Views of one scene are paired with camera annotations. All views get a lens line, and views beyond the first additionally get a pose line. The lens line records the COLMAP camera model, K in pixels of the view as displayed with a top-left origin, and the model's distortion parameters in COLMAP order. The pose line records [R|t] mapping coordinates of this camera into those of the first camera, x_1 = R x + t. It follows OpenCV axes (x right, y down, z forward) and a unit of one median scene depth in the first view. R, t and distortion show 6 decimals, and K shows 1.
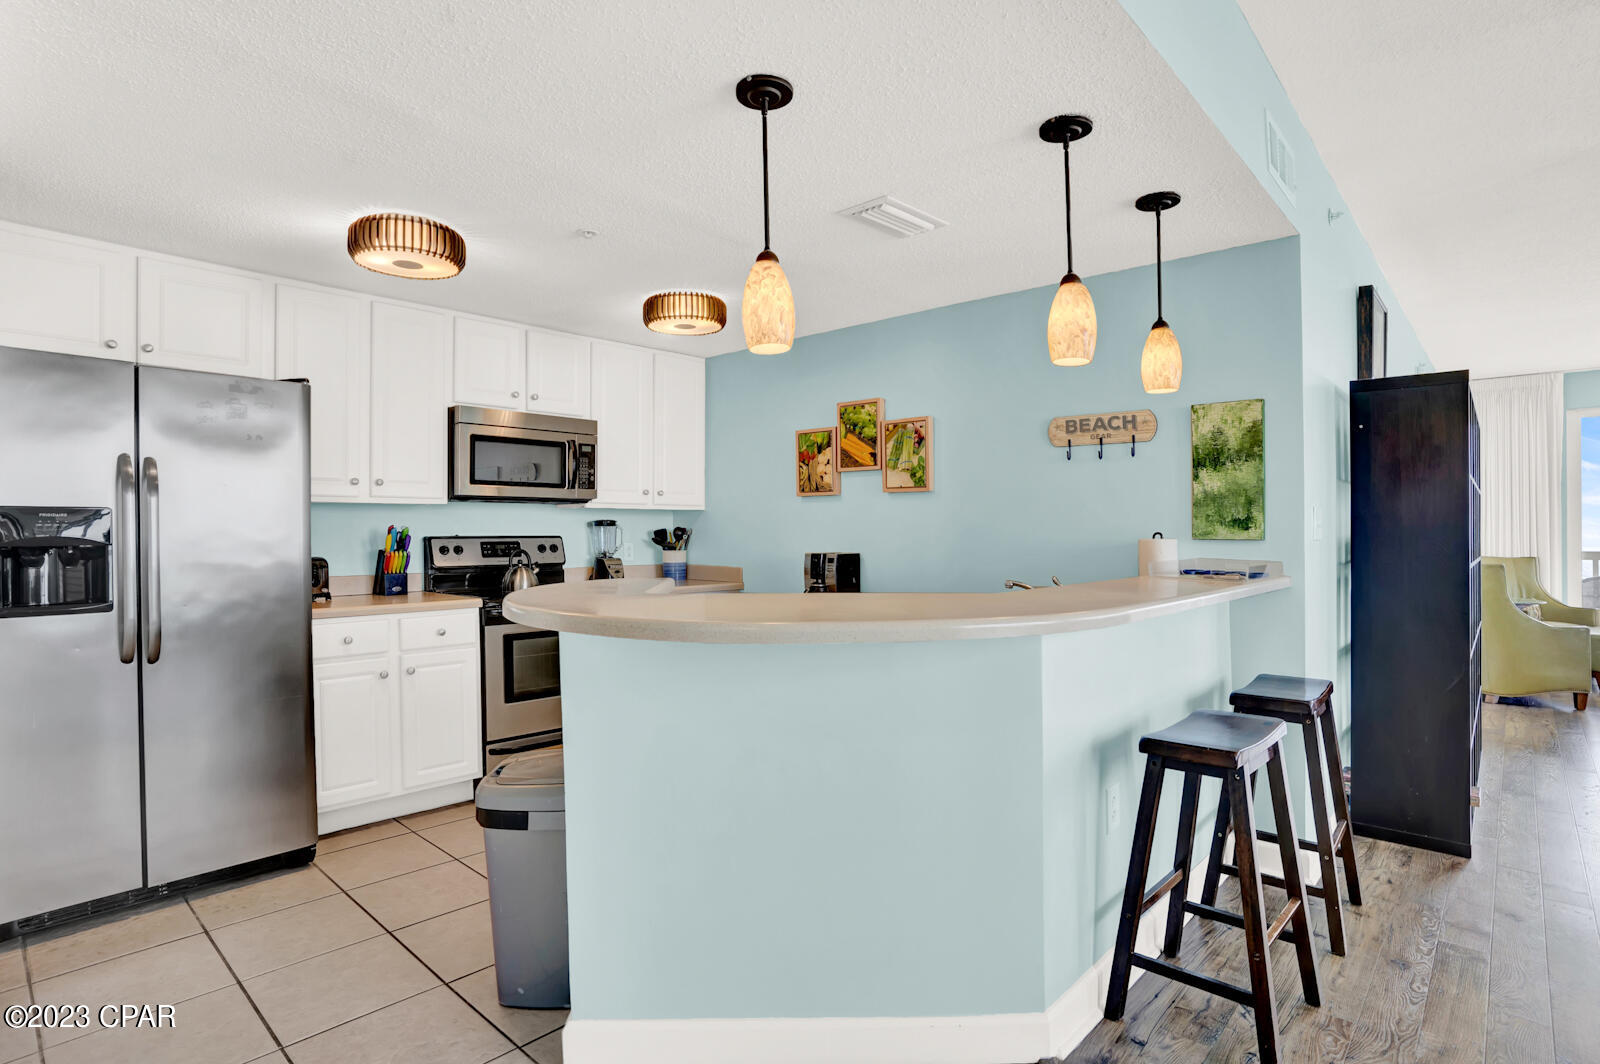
lens RADIAL K [[822.2, 0, 774.3], [0, 822.2, 531.9], [0, 0, 1]] dist [-0.072083, 0.000575]
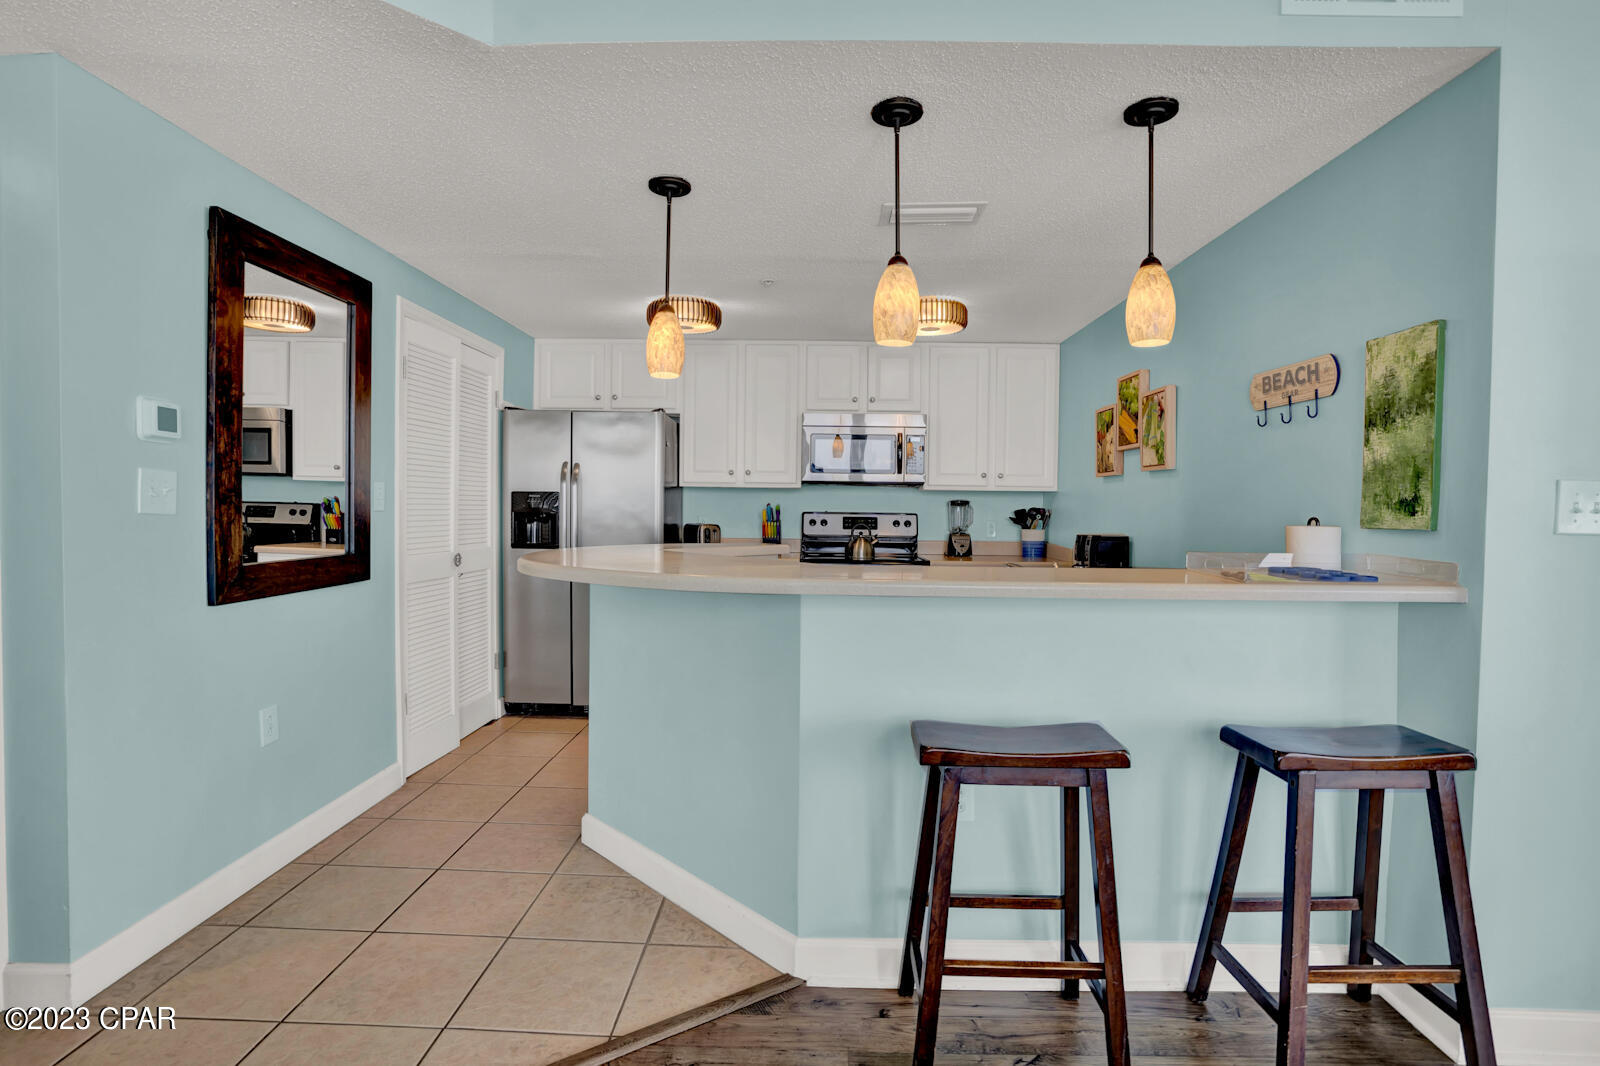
lens RADIAL K [[773.7, 0, 795.2], [0, 773.7, 531.8], [0, 0, 1]] dist [-0.055245, 0.033015]
pose [[0.677489, 0.032677, -0.734807, 0.509926], [-0.015460, 0.999425, 0.030190, 0.000112], [0.735371, -0.009093, 0.677604, 0.125282]]
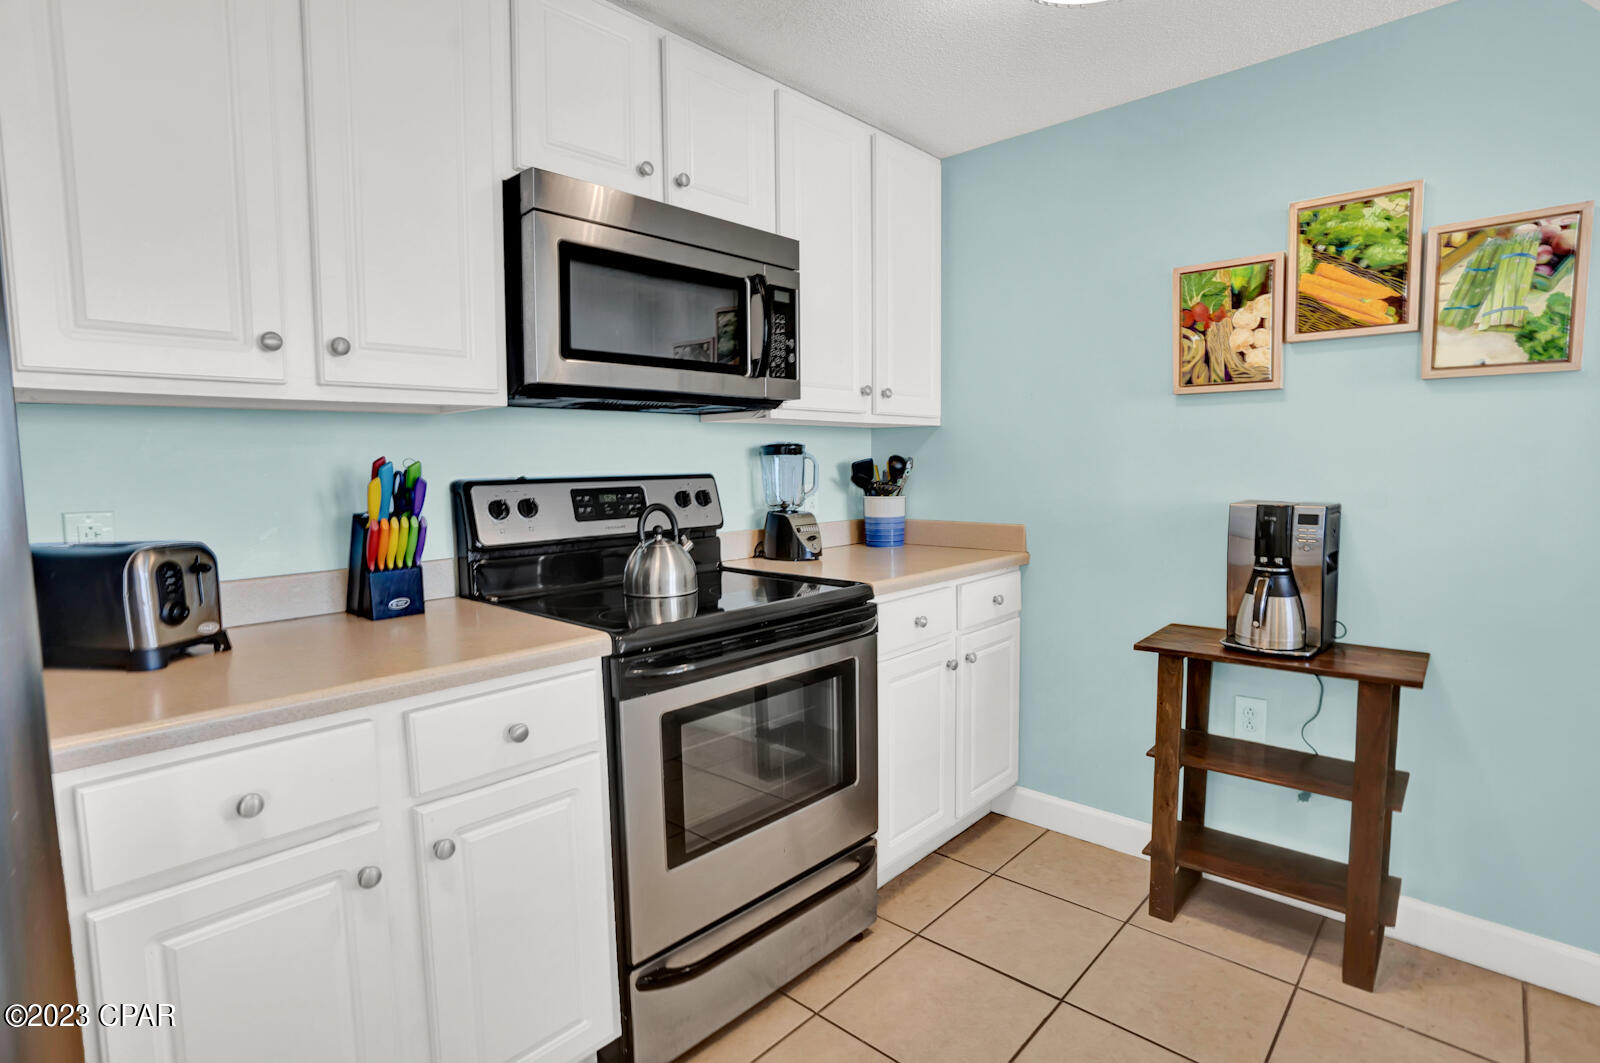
lens RADIAL K [[795.4, 0, 793.0], [0, 795.4, 521.1], [0, 0, 1]] dist [-0.086972, 0.037488]
pose [[0.999811, -0.013610, 0.013901, -0.247916], [0.012584, 0.997370, 0.071383, -0.000974], [-0.014836, -0.071195, 0.997352, 0.555556]]
